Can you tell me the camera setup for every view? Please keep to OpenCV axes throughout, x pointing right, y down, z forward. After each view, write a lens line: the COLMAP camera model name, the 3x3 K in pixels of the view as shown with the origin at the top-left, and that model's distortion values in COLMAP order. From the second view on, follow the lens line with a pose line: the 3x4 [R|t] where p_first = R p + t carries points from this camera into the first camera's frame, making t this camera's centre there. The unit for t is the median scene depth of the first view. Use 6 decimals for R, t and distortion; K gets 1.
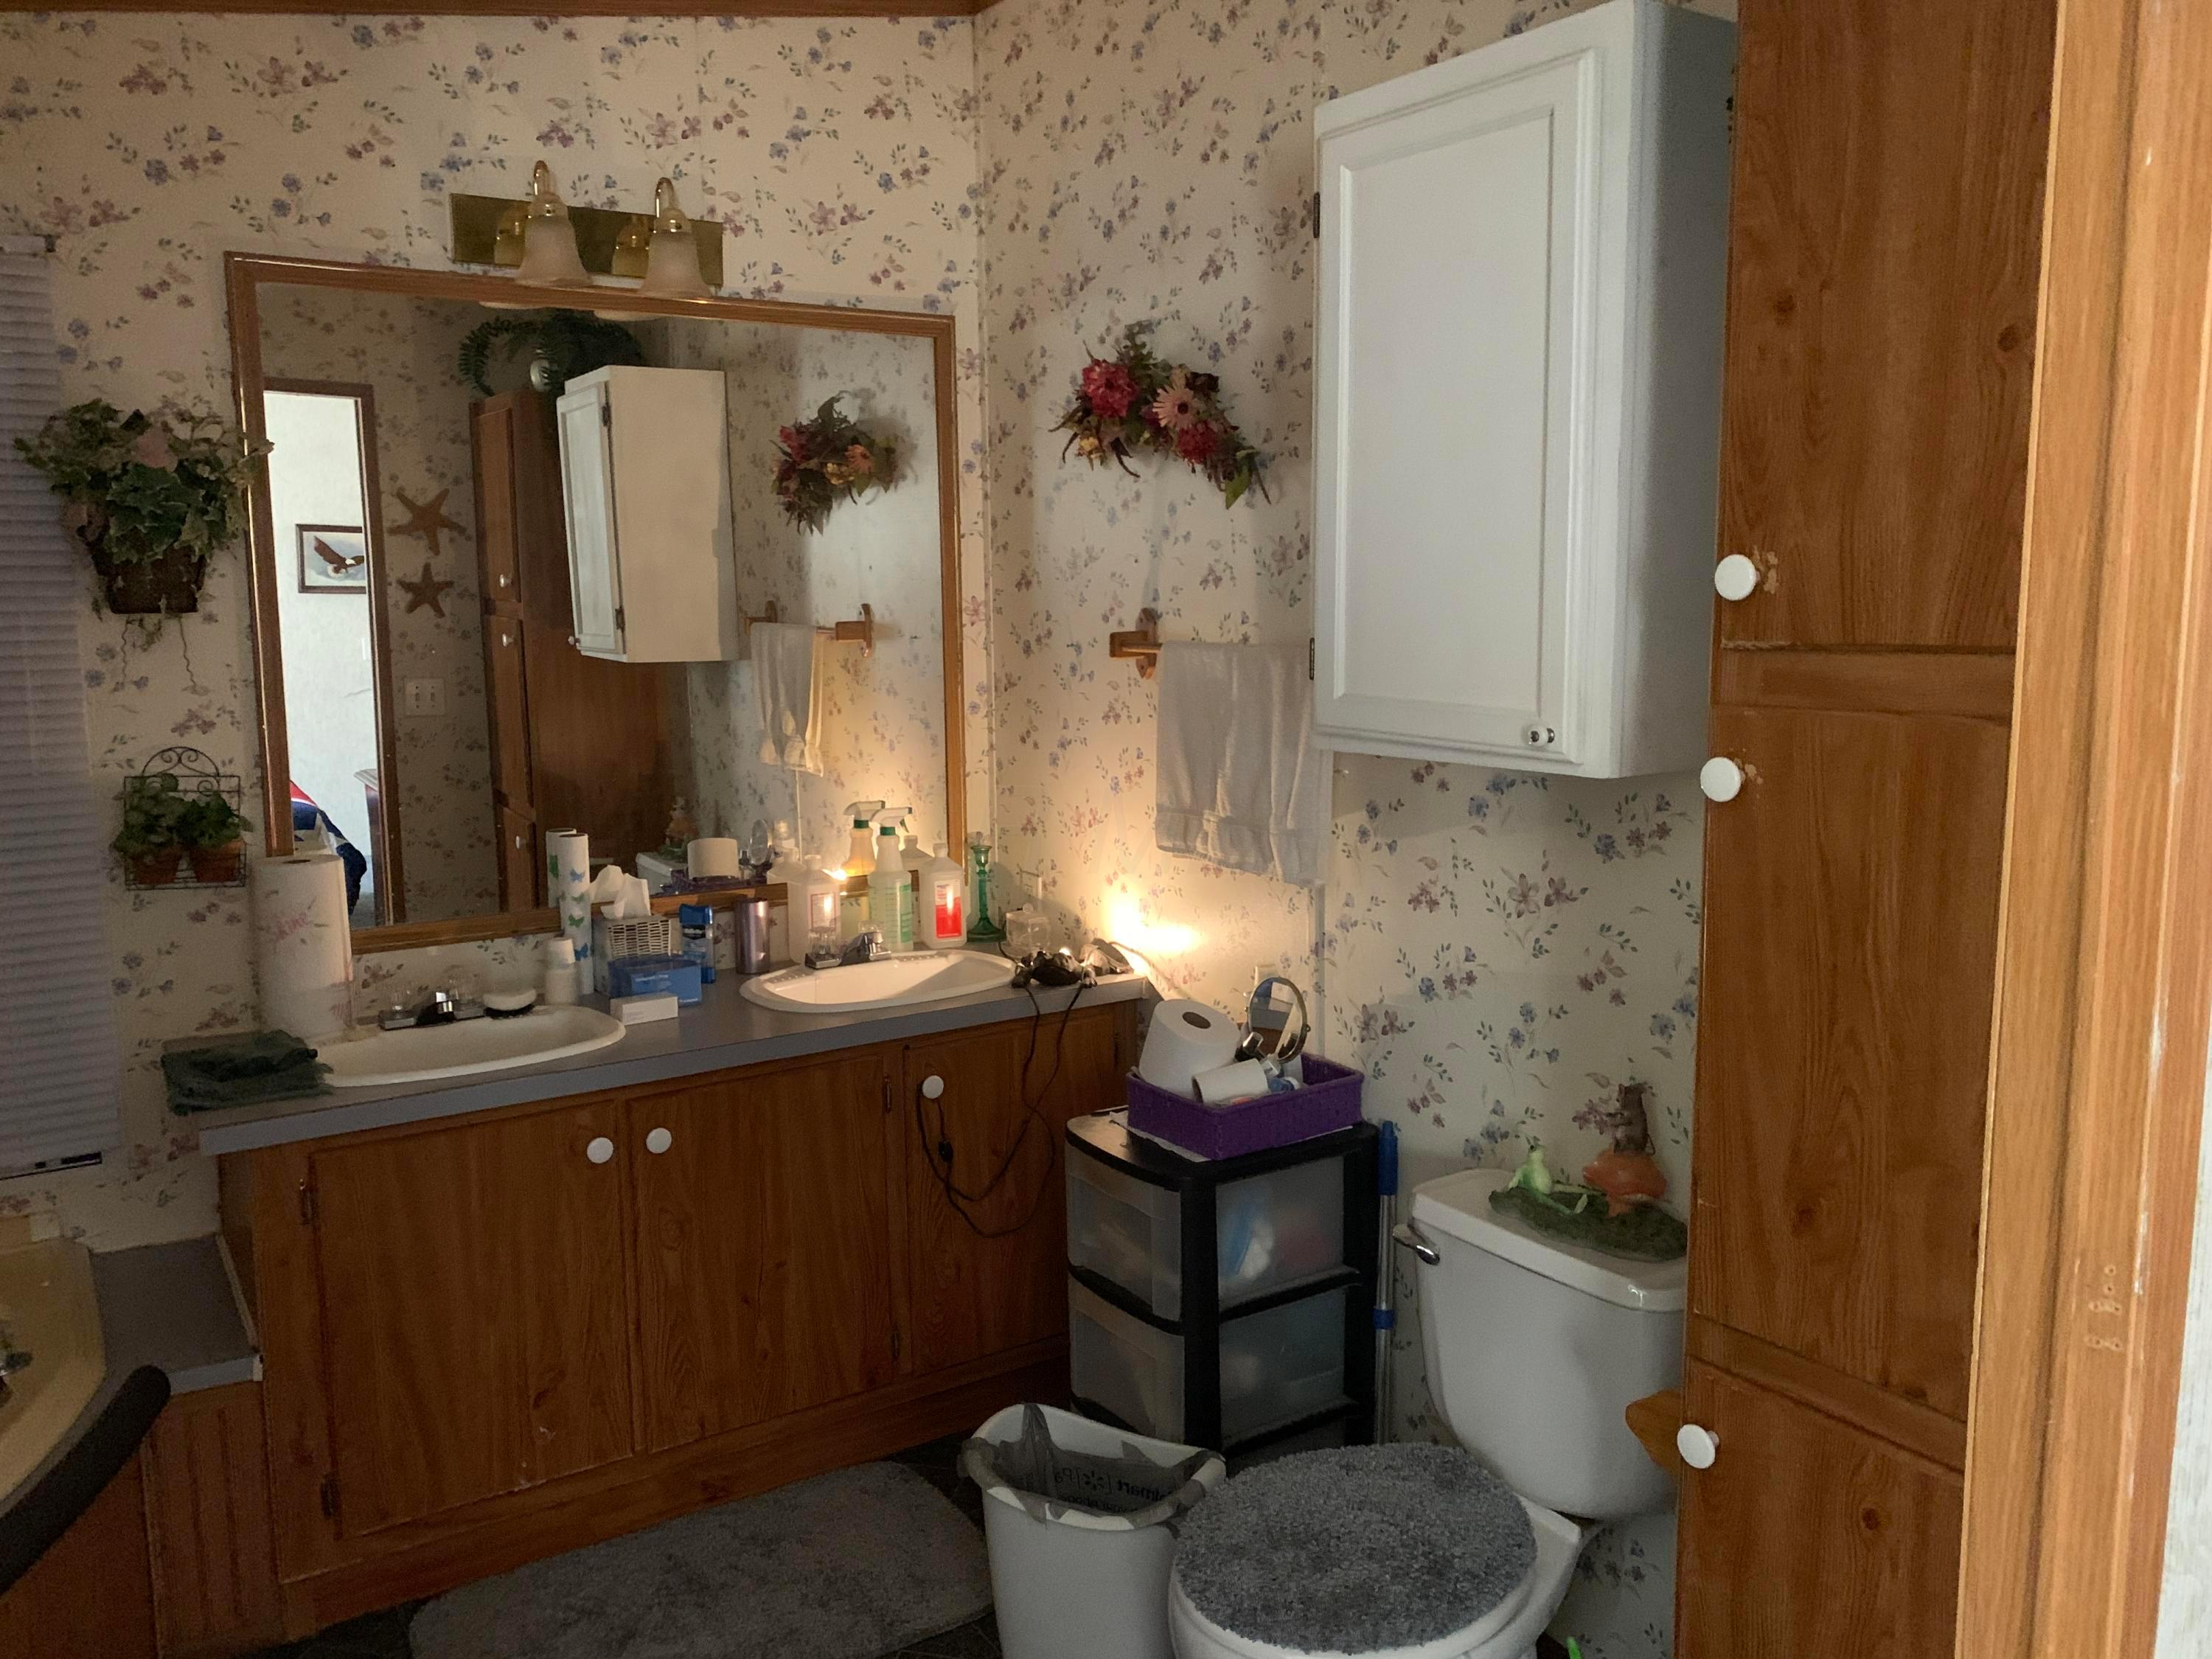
lens RADIAL K [[1698.1, 0, 1107.4], [0, 1698.1, 830.0], [0, 0, 1]] dist [0.021681, -0.017092]
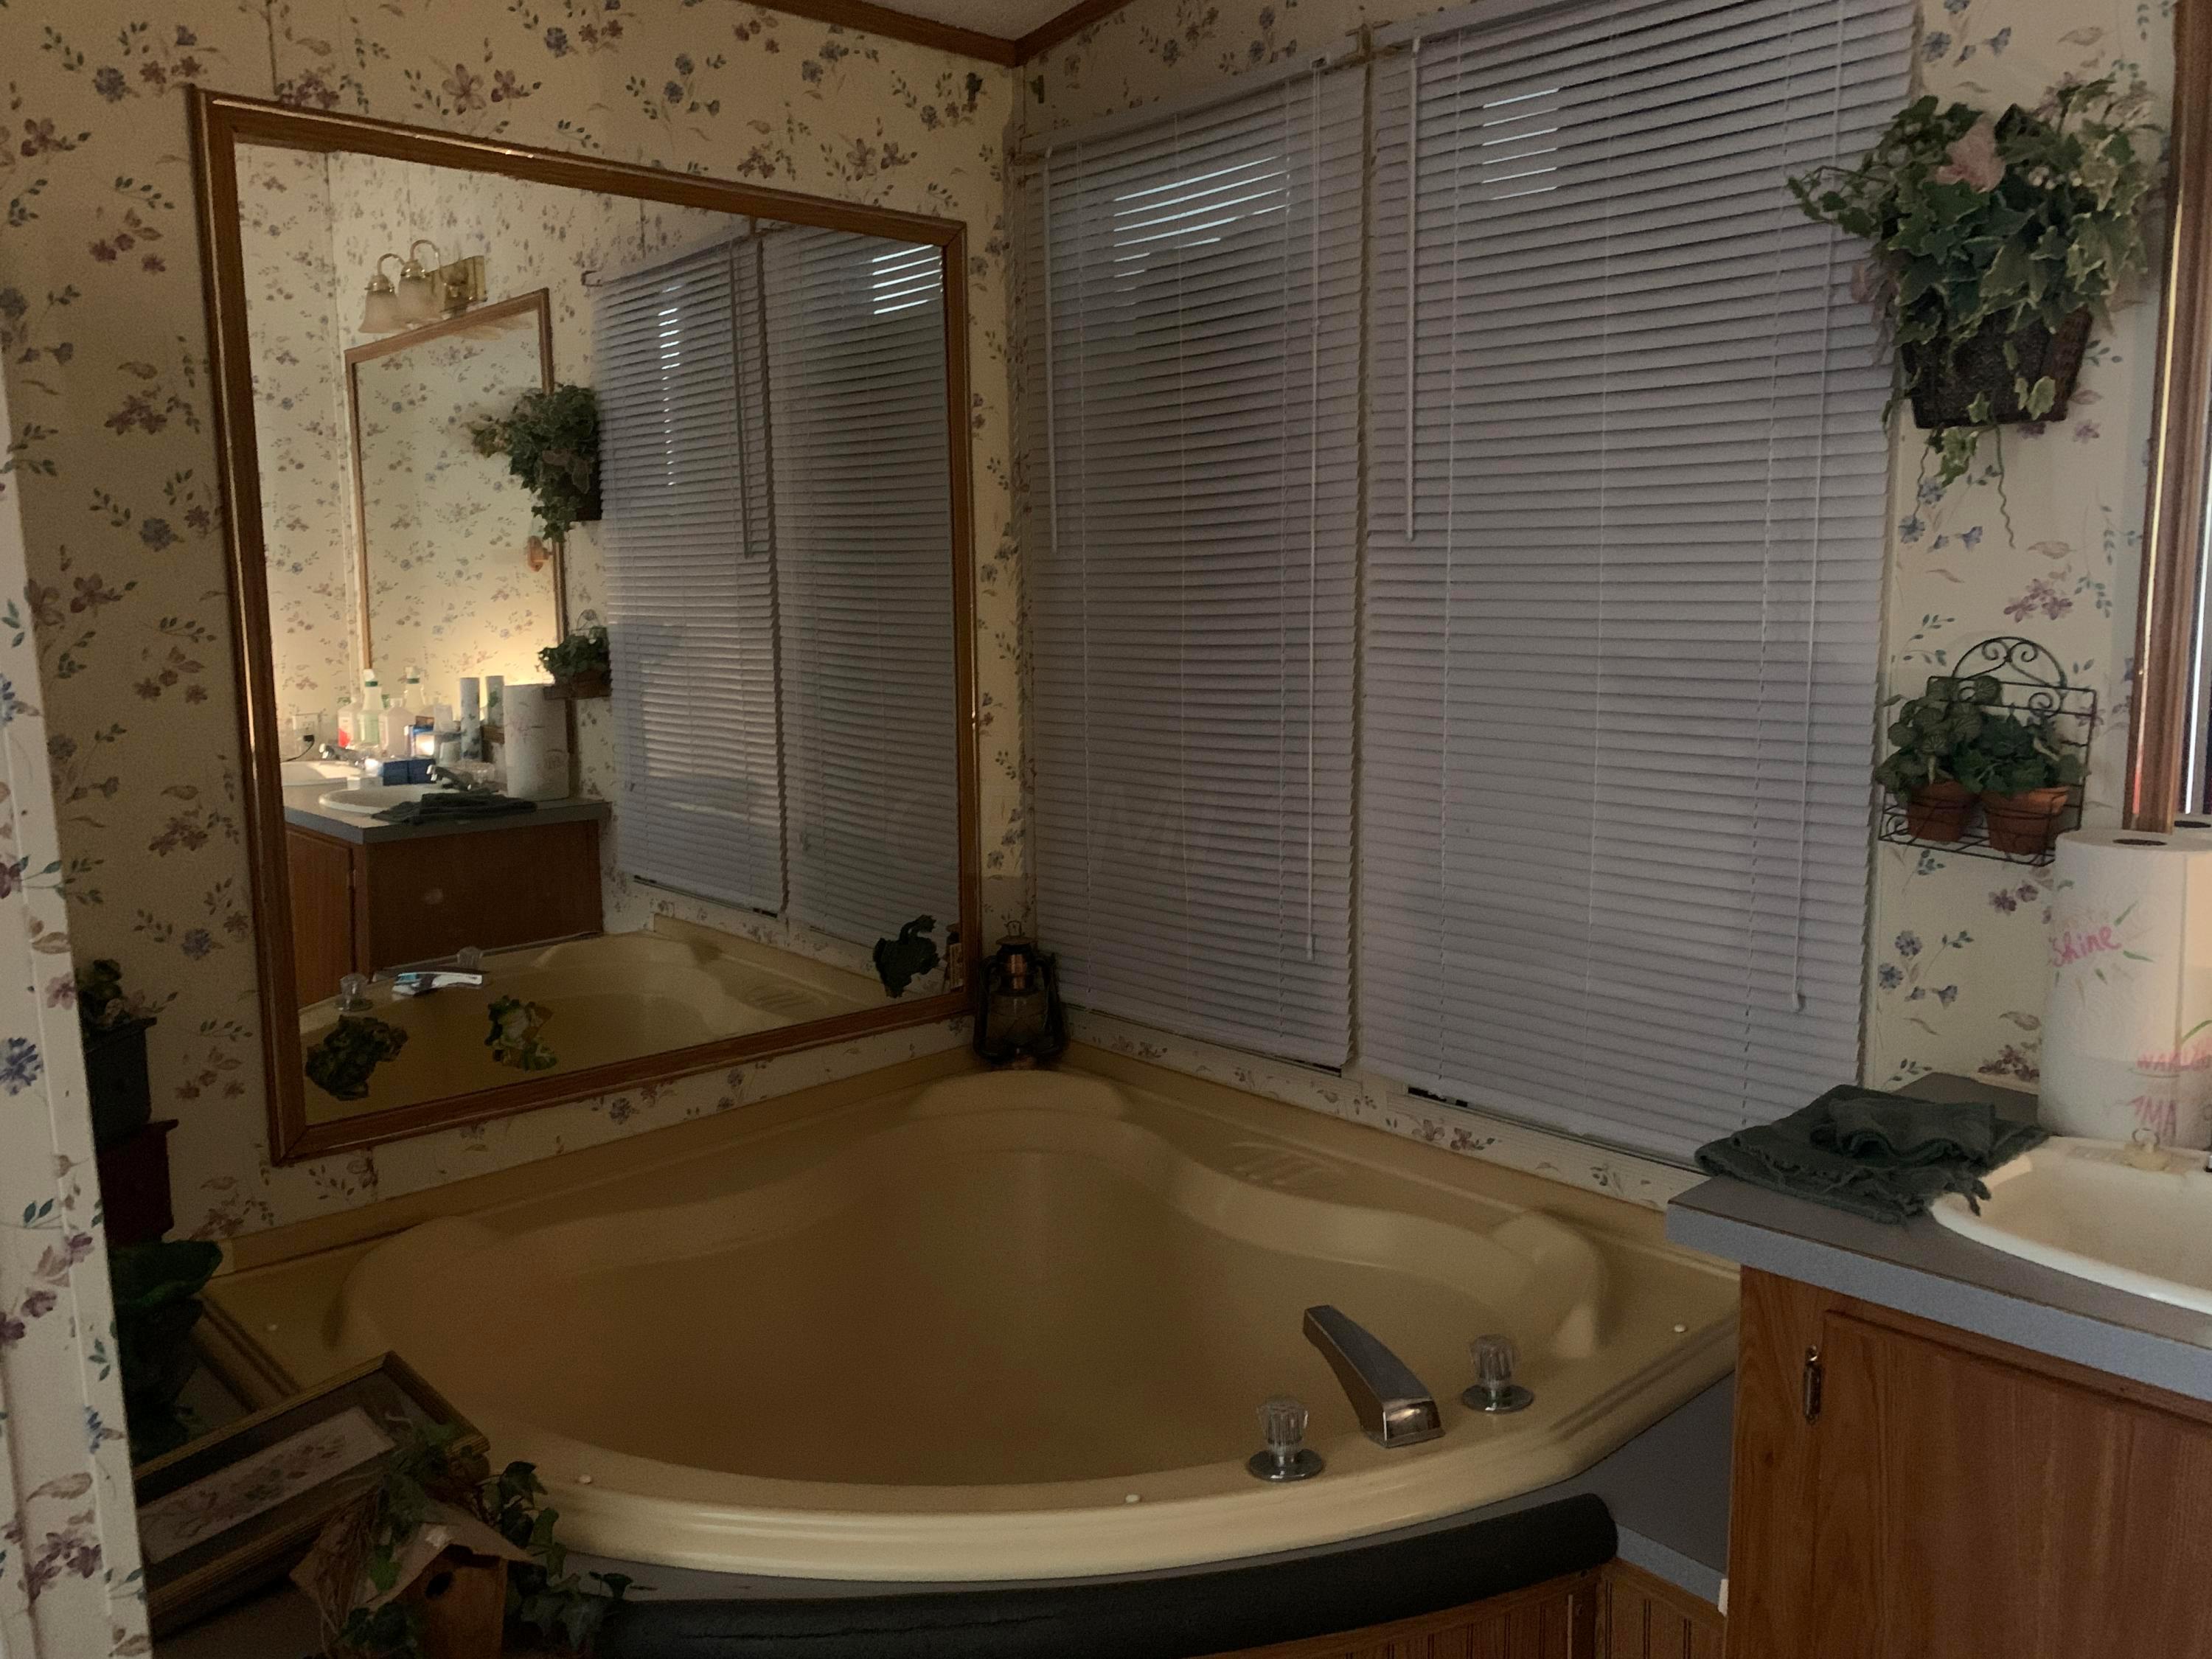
lens RADIAL K [[1698.1, 0, 1109.3], [0, 1698.1, 818.6], [0, 0, 1]] dist [0.021681, -0.017092]
pose [[0.176741, 0.144649, -0.973570, 0.034804], [-0.127153, 0.984209, 0.123146, -0.017250], [0.976010, 0.102027, 0.192342, 0.550058]]
